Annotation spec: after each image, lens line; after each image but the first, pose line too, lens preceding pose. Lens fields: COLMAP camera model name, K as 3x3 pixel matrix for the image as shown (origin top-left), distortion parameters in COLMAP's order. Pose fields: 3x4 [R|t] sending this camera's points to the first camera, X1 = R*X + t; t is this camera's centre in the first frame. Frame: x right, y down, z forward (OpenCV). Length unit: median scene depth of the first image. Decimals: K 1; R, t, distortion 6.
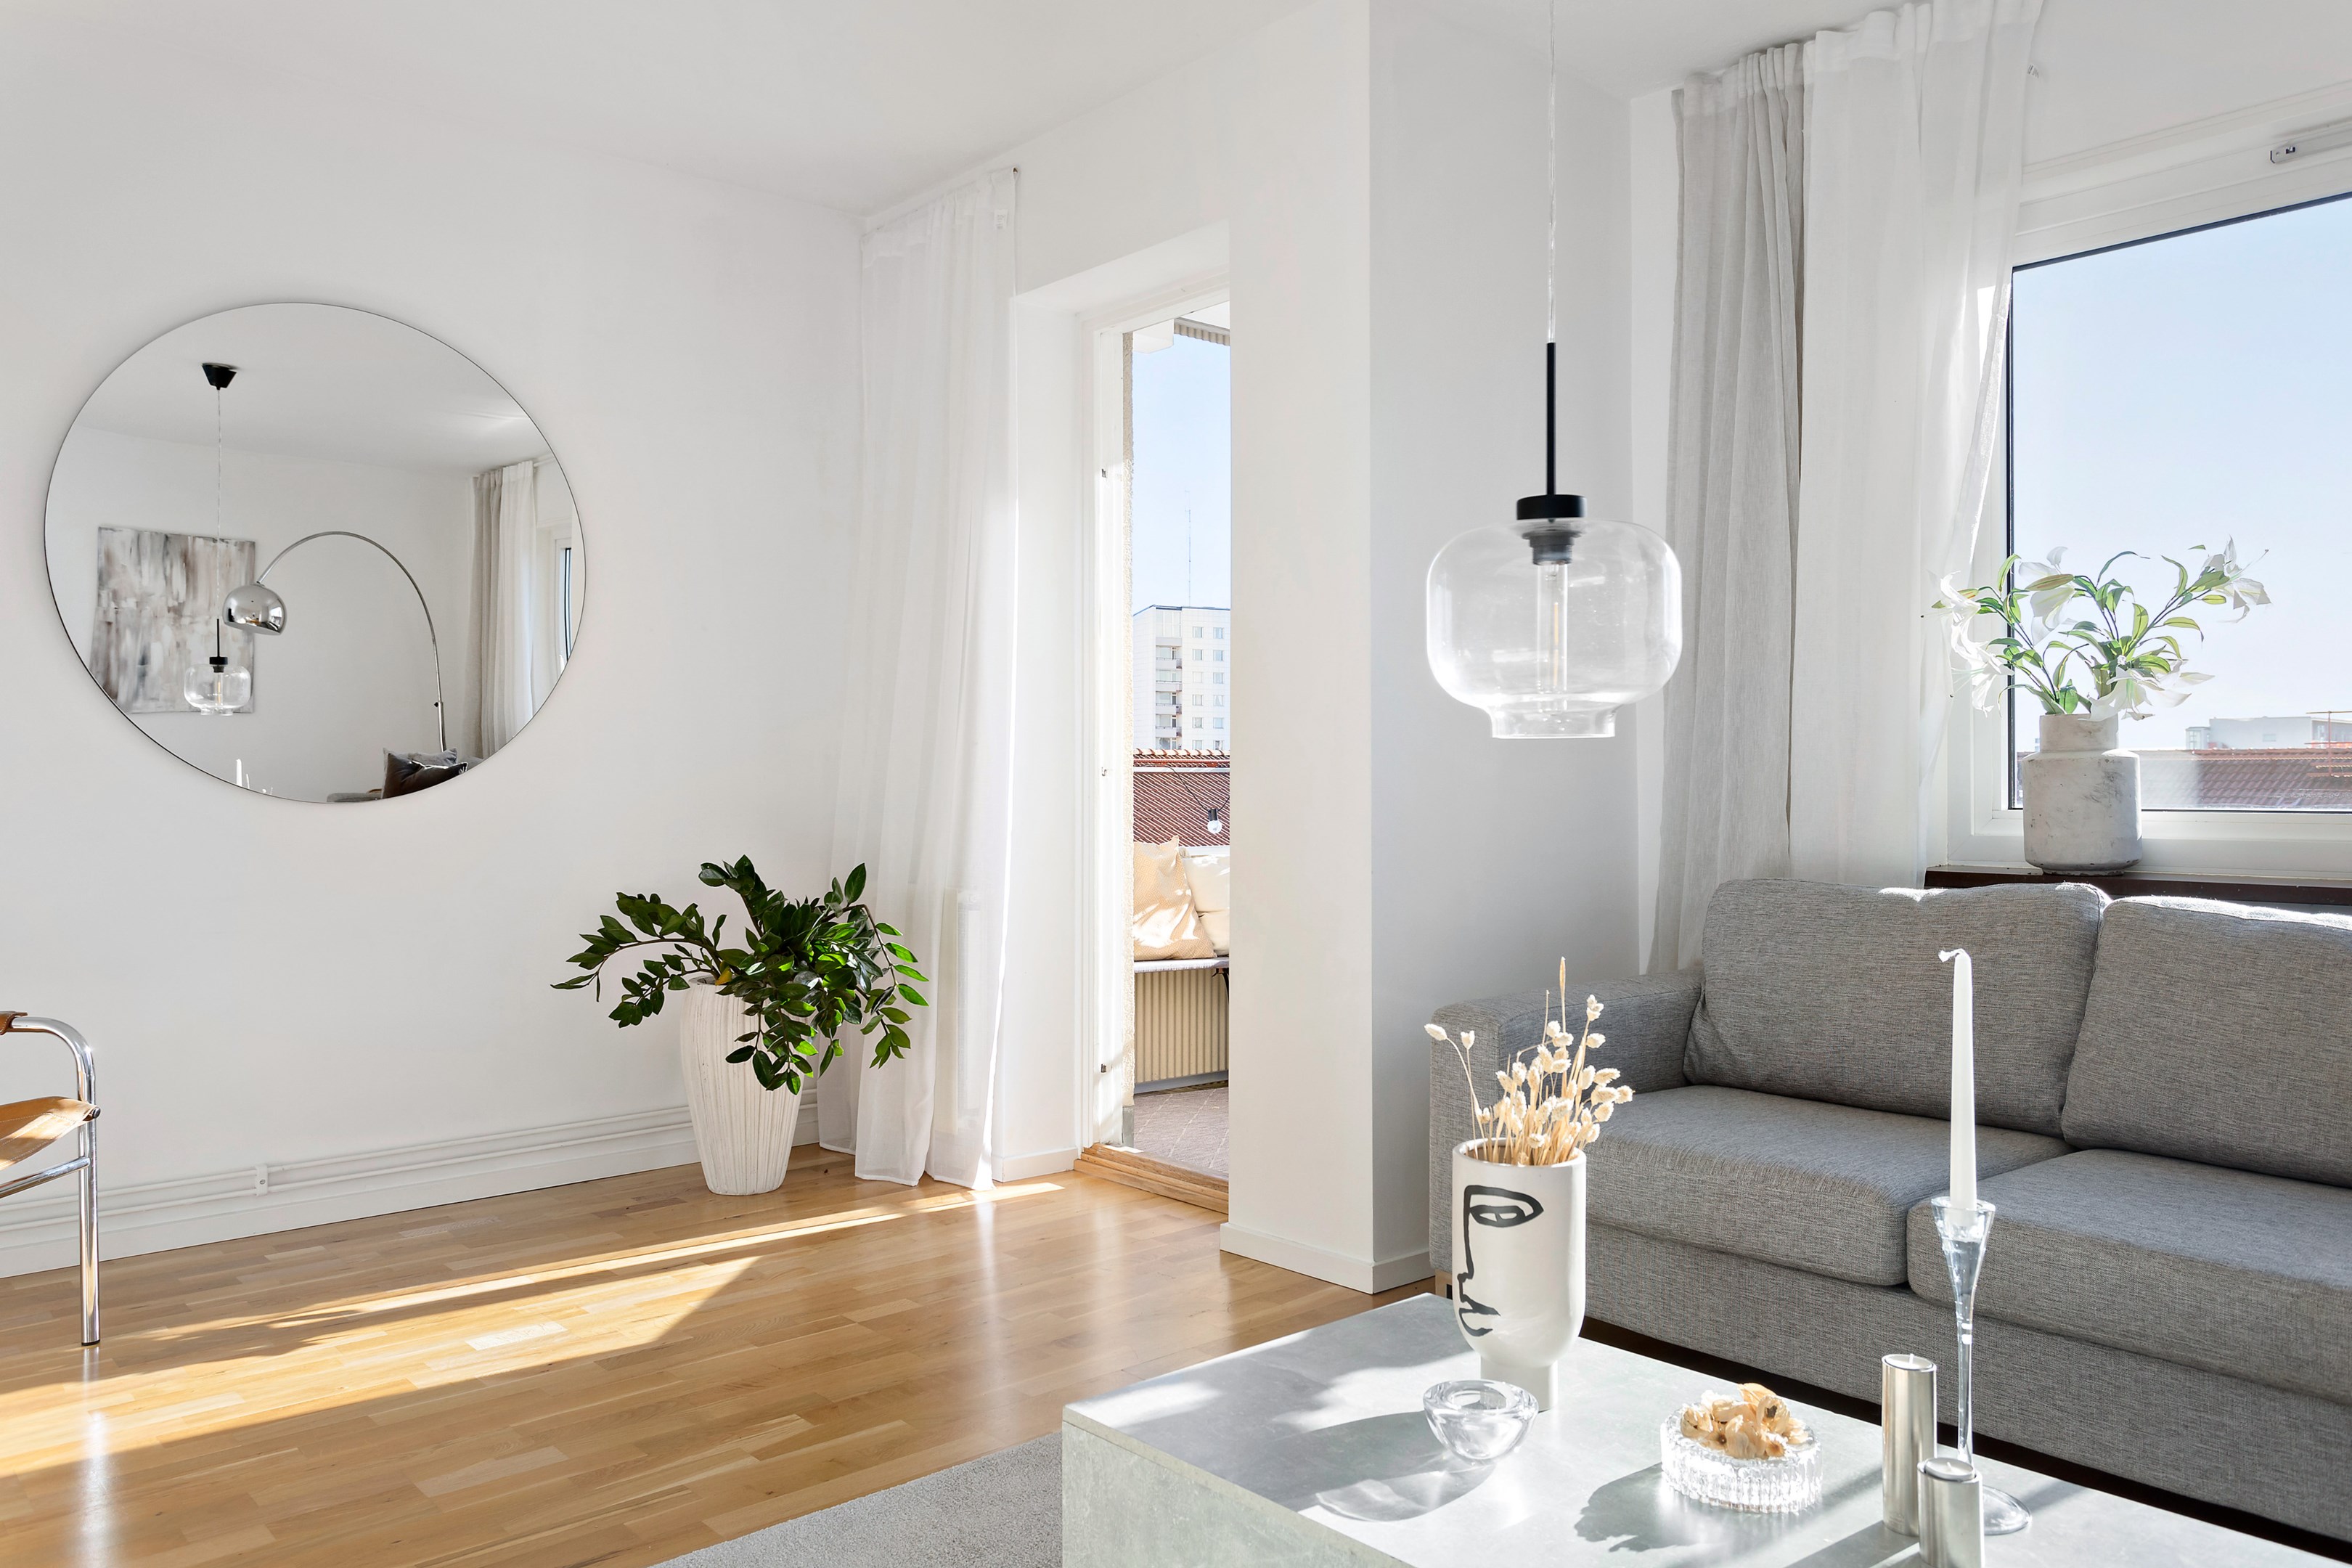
lens RADIAL K [[1695.8, 0, 1176.0], [0, 1695.8, 784.0], [0, 0, 1]] dist [0.001829, 0.000426]
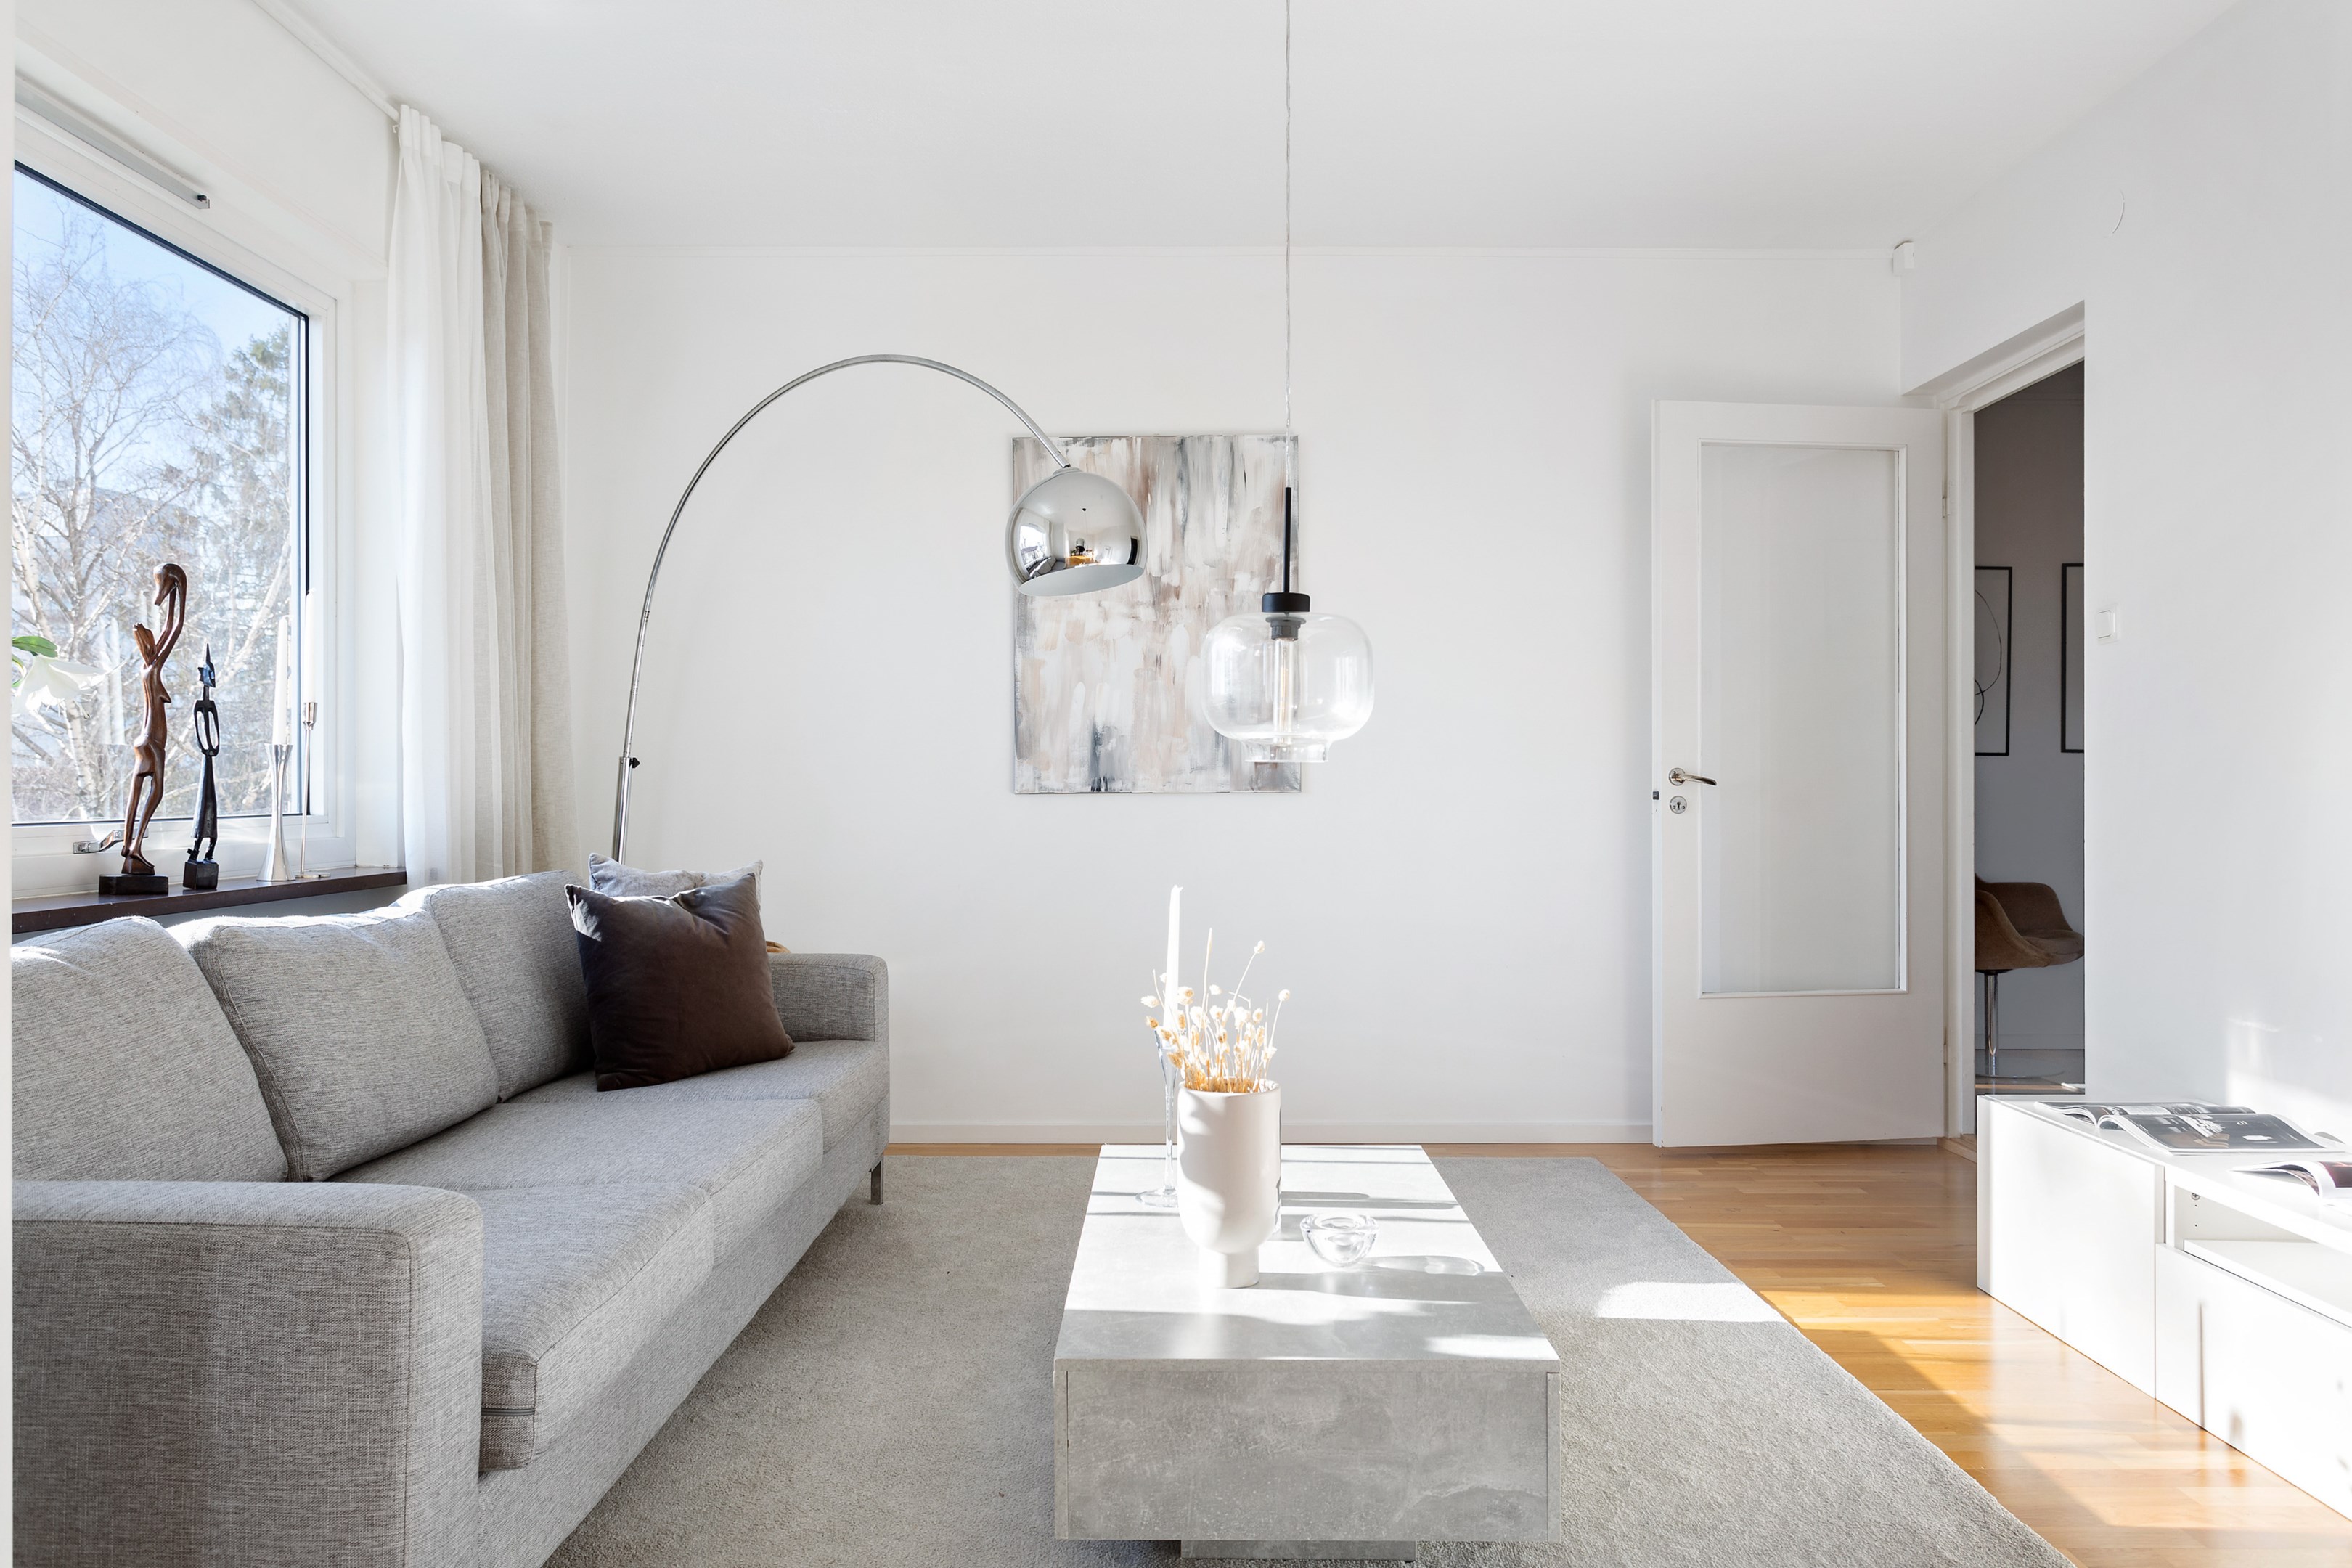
lens RADIAL K [[1655.2, 0, 1176.0], [0, 1655.2, 784.0], [0, 0, 1]] dist [-0.009249, -0.001711]
pose [[-0.753982, 0.003997, 0.656883, -0.613129], [0.002527, 0.999992, -0.003184, -0.004990], [-0.656890, -0.000741, -0.753986, 2.070246]]
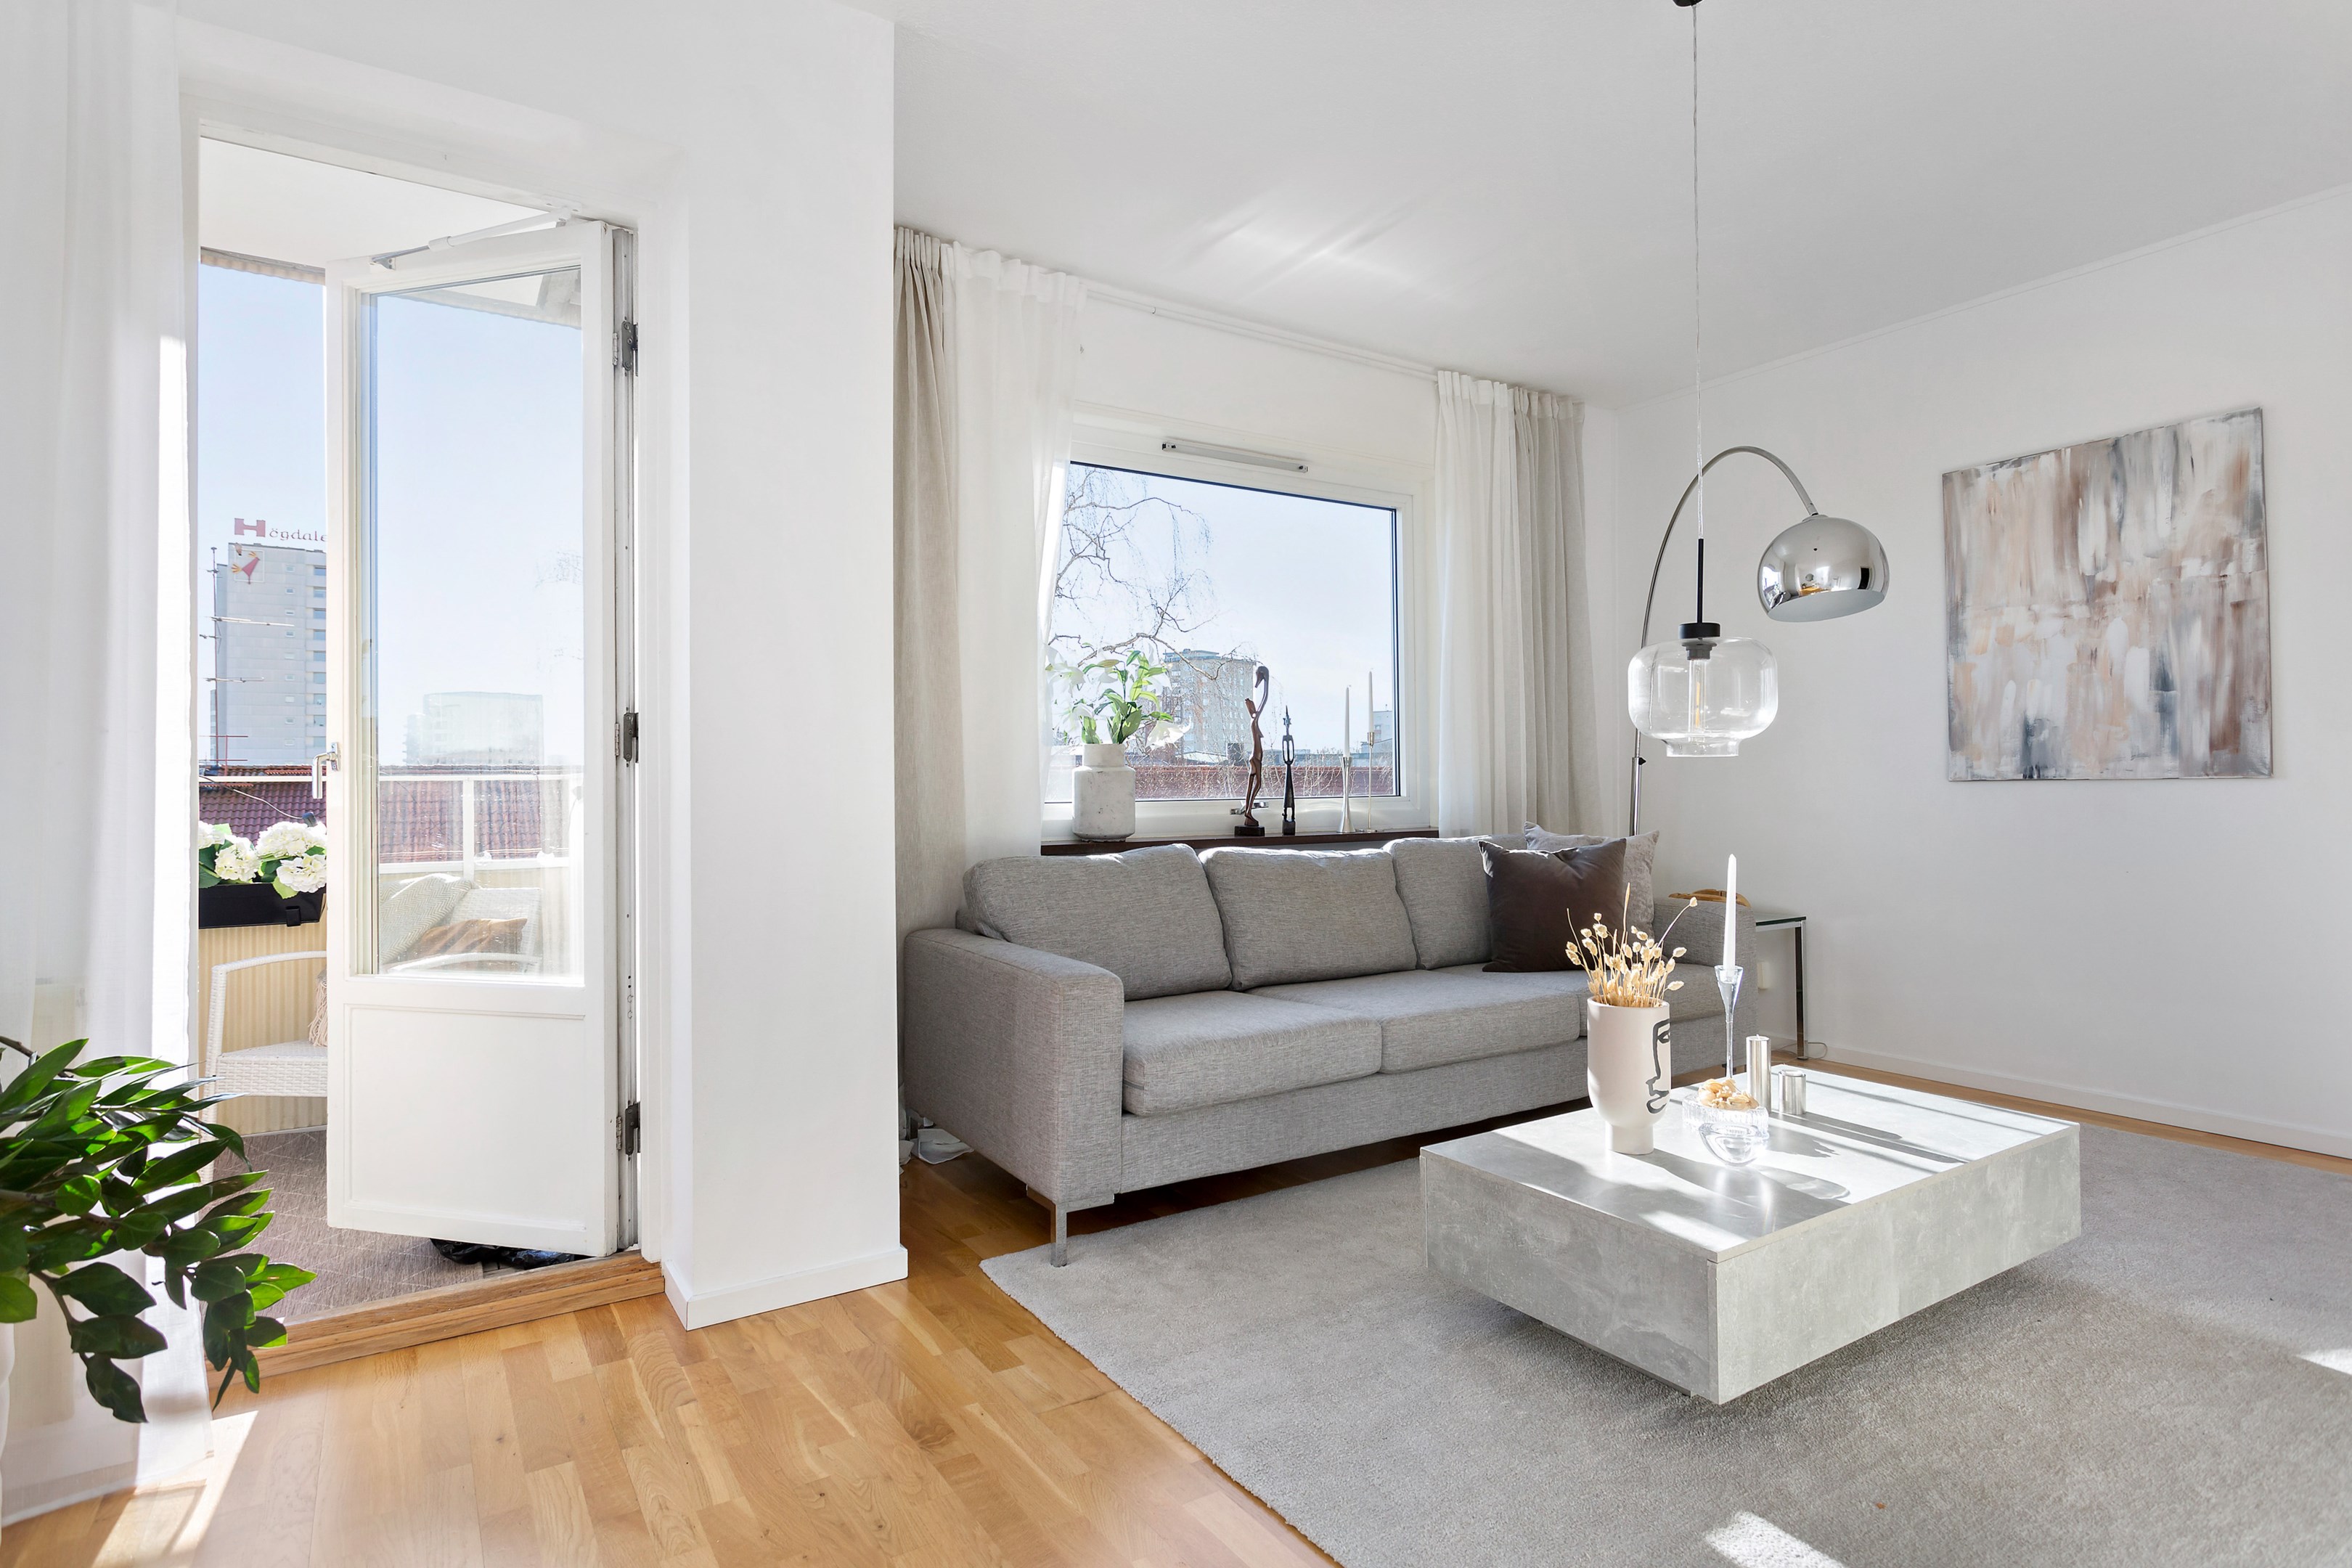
lens RADIAL K [[1220.3, 0, 1176.0], [0, 1220.3, 784.0], [0, 0, 1]] dist [-0.000595, 0.001151]
pose [[0.145646, 0.001399, 0.989336, -1.120944], [0.008624, 0.999959, -0.002683, 0.000699], [-0.989299, 0.008923, 0.145628, 1.336260]]
